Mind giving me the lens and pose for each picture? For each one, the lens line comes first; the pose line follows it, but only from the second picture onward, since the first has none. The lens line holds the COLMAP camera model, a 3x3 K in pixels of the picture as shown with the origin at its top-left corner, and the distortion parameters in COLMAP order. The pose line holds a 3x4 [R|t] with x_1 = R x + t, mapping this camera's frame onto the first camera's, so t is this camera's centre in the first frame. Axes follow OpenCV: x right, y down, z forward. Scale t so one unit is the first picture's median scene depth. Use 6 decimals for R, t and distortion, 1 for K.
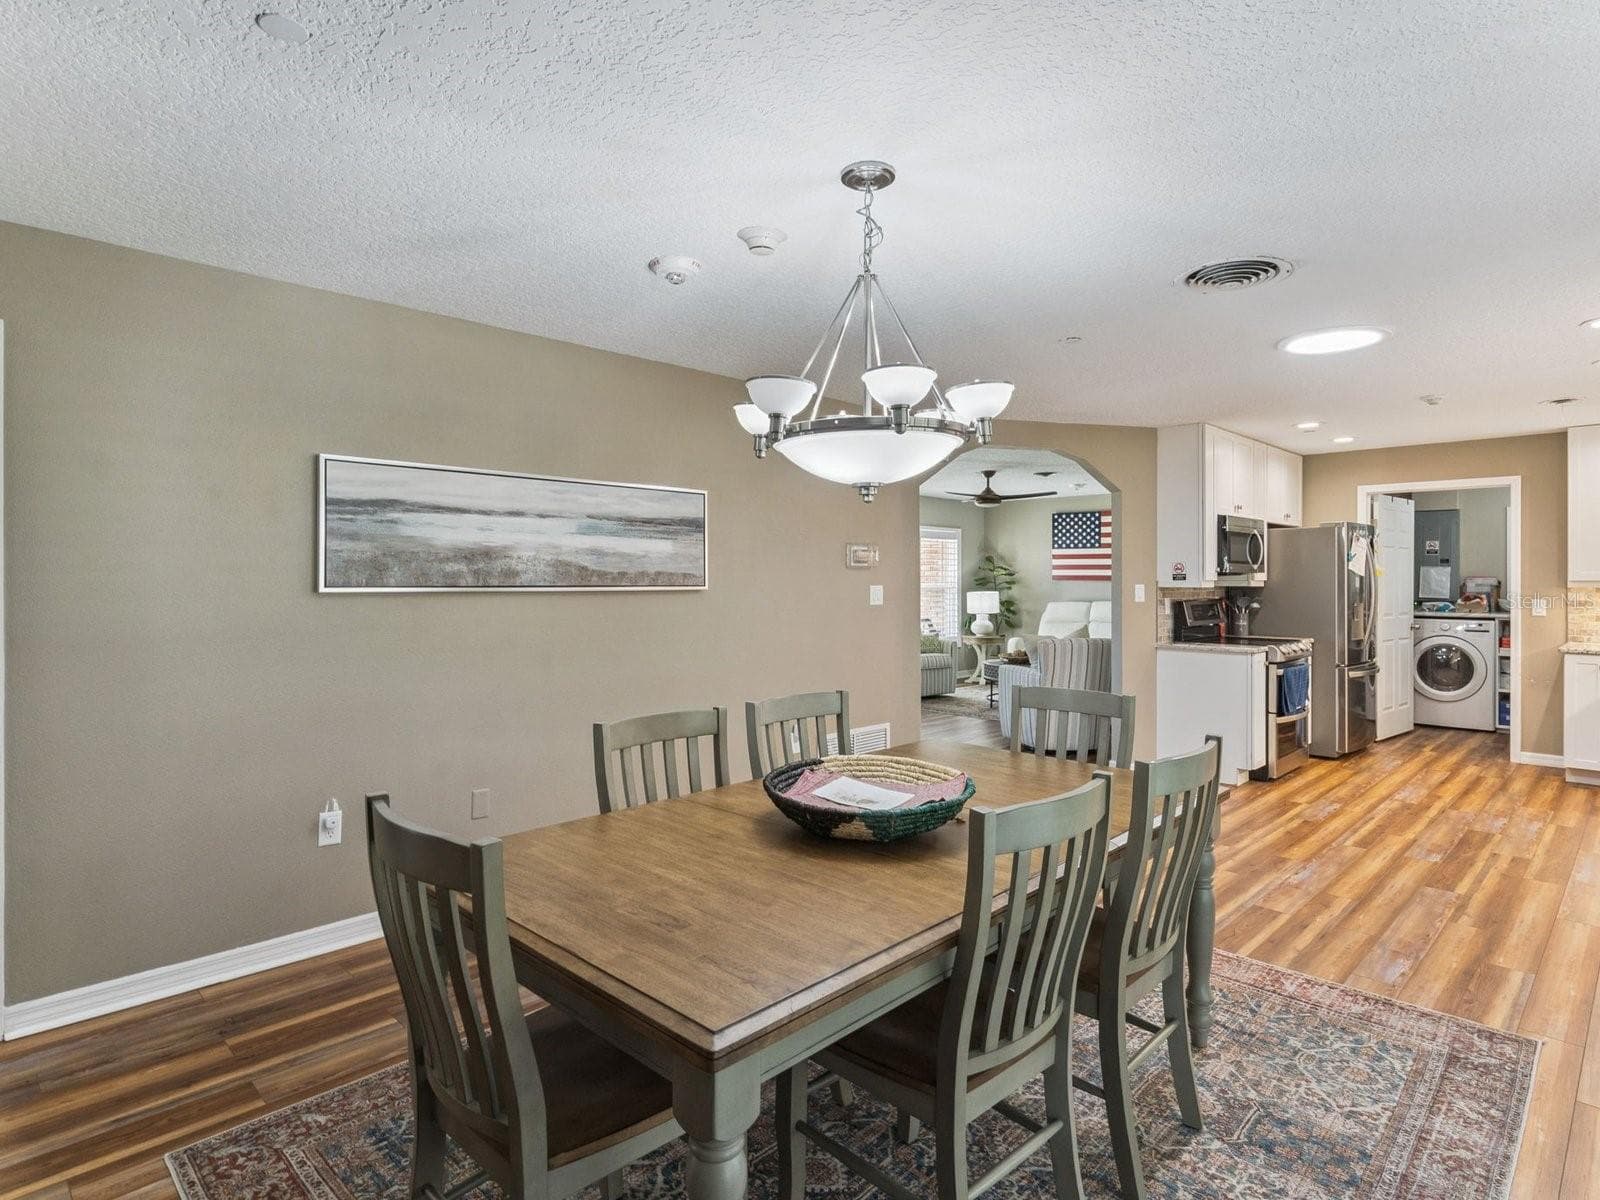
lens RADIAL K [[889.9, 0, 815.2], [0, 889.9, 575.8], [0, 0, 1]] dist [-0.000960, 0.000927]
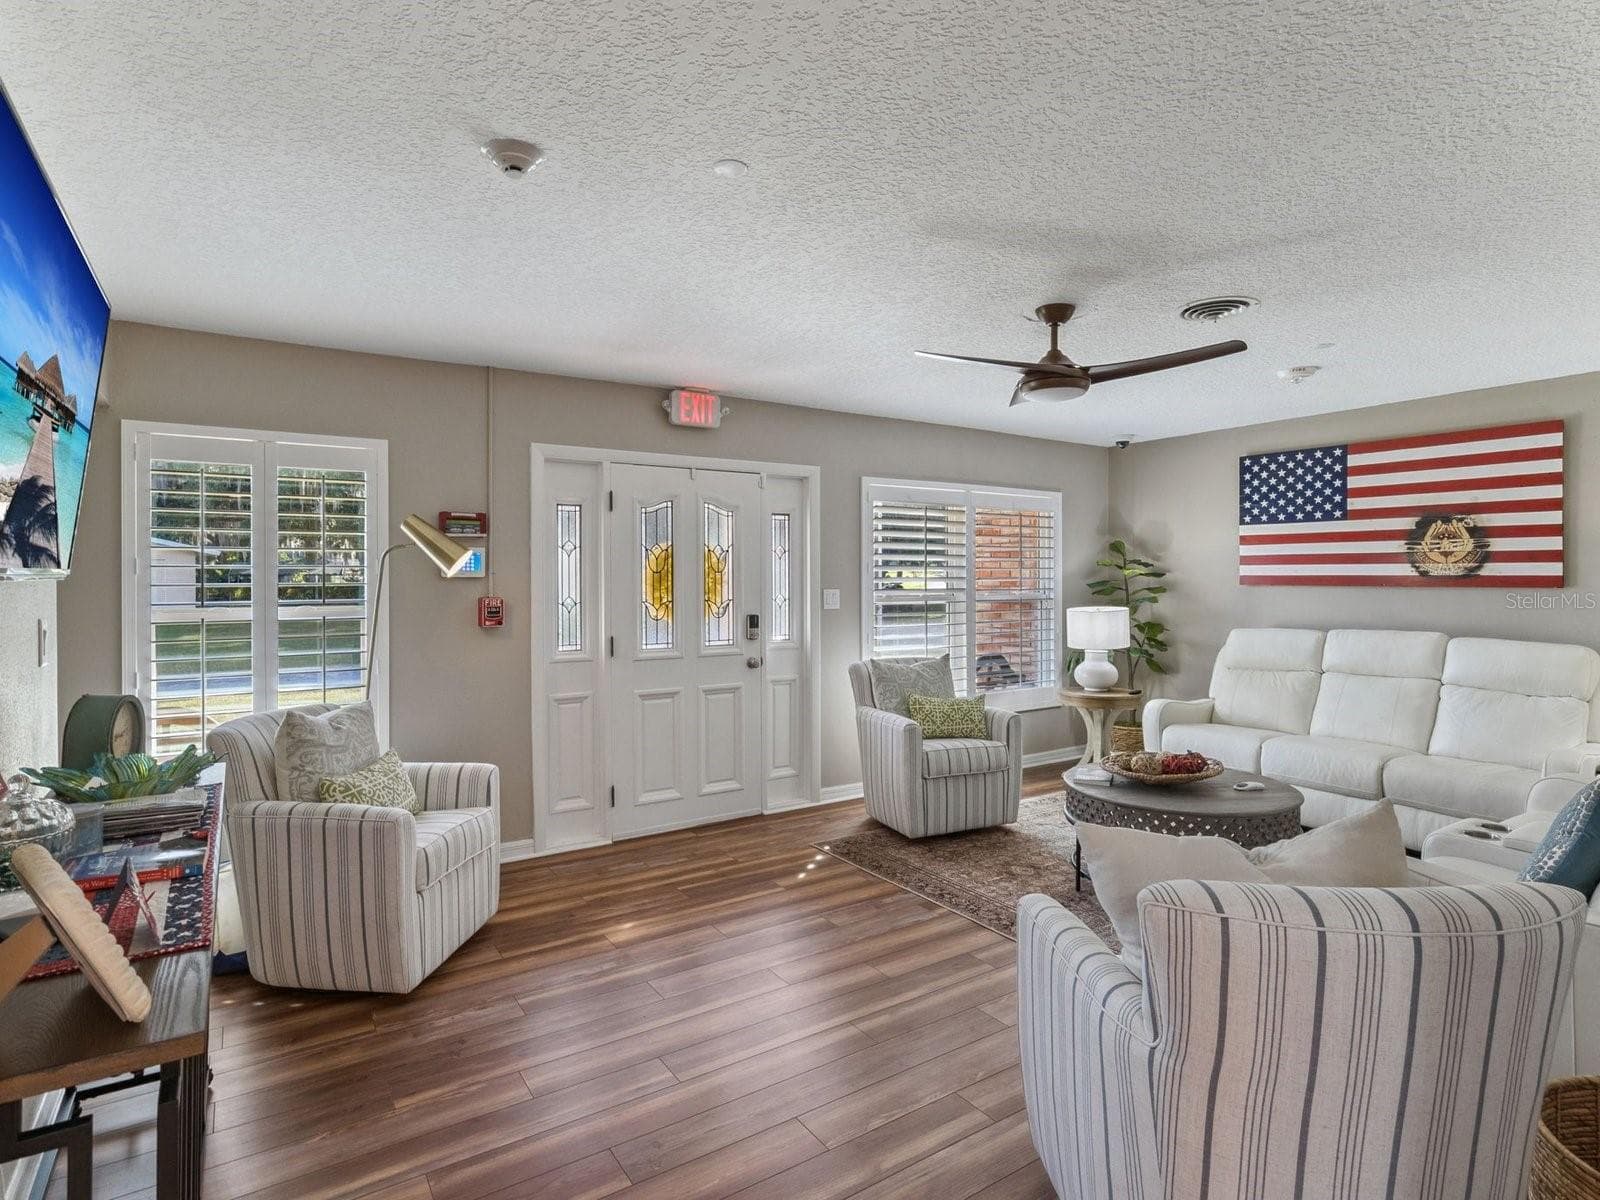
lens RADIAL K [[840.1, 0, 825.8], [0, 840.1, 593.5], [0, 0, 1]] dist [0.000559, 0.002811]
pose [[0.979331, 0.000556, -0.202266, 0.131341], [0.003676, 0.999782, 0.020546, -0.001388], [0.202233, -0.020865, 0.979115, 0.477736]]
